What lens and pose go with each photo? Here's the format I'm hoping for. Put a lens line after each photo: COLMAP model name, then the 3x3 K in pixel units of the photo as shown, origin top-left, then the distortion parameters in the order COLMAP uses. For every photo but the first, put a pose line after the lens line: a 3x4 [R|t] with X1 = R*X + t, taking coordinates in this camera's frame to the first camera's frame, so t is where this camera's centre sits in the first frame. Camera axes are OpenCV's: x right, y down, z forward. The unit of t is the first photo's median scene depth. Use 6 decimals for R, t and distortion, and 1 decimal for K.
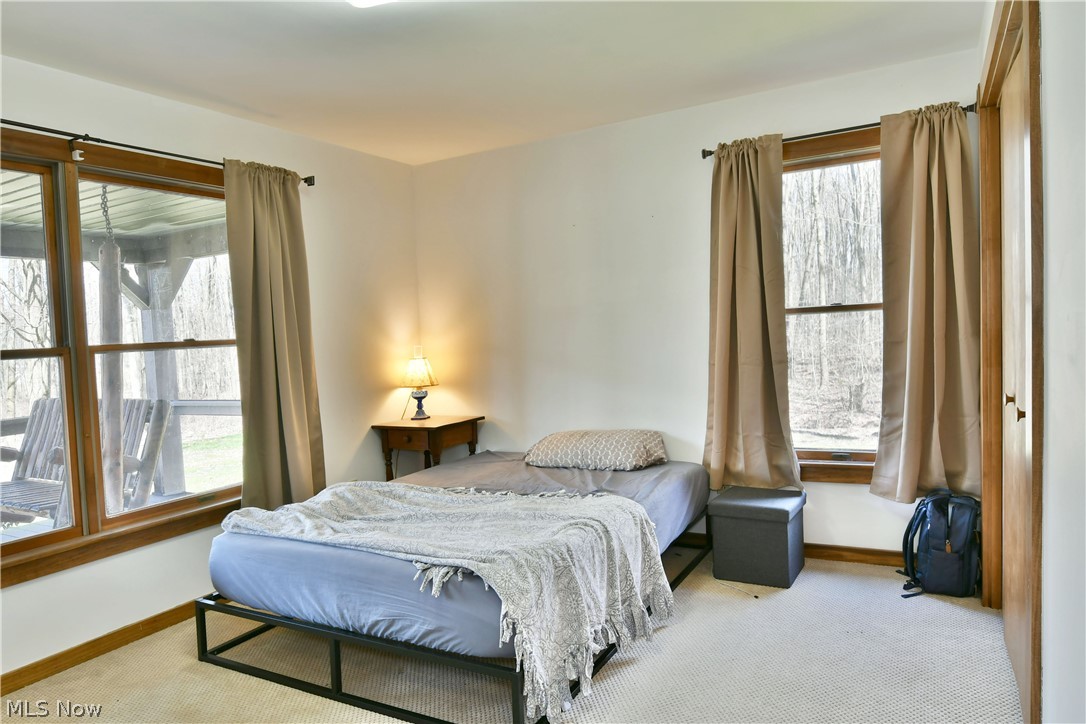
lens RADIAL K [[682.5, 0, 561.9], [0, 682.5, 338.6], [0, 0, 1]] dist [-0.015137, -0.001815]
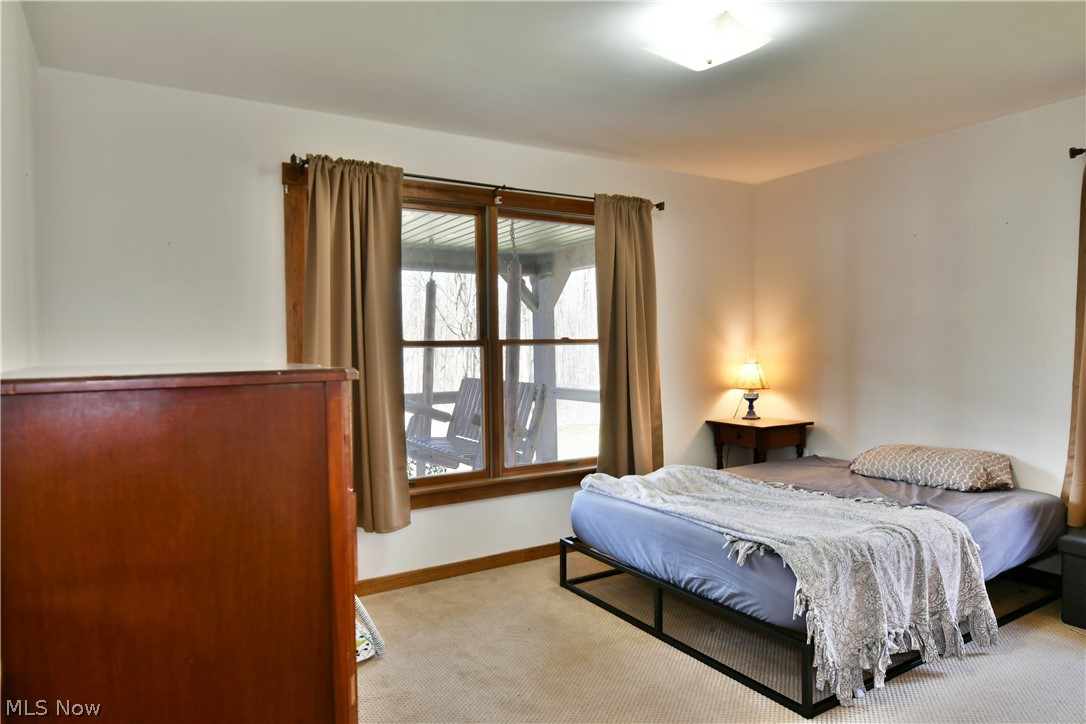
lens RADIAL K [[682.5, 0, 544.4], [0, 682.5, 359.5], [0, 0, 1]] dist [-0.015137, -0.001815]
pose [[0.859546, 0.051708, -0.508435, 0.071322], [-0.039519, 0.998614, 0.034749, -0.000794], [0.509528, -0.009775, 0.860399, -0.121996]]
